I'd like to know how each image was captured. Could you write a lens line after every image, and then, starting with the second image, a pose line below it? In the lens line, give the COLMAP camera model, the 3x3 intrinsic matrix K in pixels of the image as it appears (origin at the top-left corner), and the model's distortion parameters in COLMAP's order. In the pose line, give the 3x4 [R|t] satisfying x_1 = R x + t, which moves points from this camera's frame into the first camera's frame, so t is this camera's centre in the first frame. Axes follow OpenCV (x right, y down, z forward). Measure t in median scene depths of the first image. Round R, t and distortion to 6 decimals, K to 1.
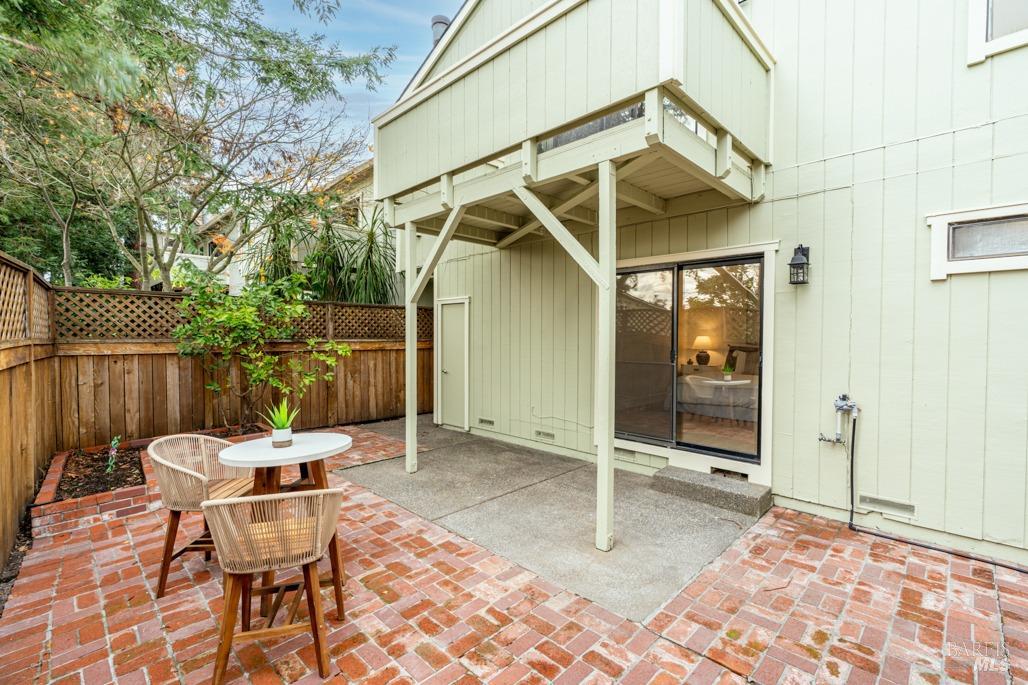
lens RADIAL K [[461.4, 0, 514.9], [0, 461.4, 343.0], [0, 0, 1]] dist [-0.019156, 0.000324]
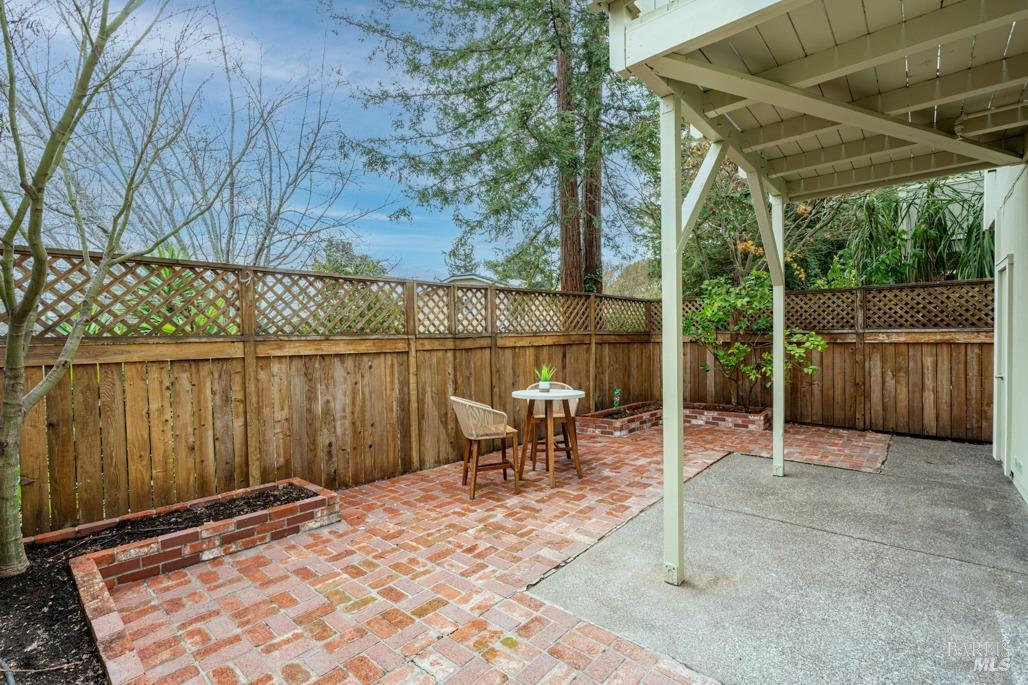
lens RADIAL K [[461.4, 0, 517.5], [0, 461.4, 344.4], [0, 0, 1]] dist [-0.019156, 0.000324]
pose [[0.058863, 0.020947, -0.998046, 0.911241], [-0.006317, 0.999768, 0.020611, 0.013427], [0.998246, 0.005092, 0.058982, 0.629264]]
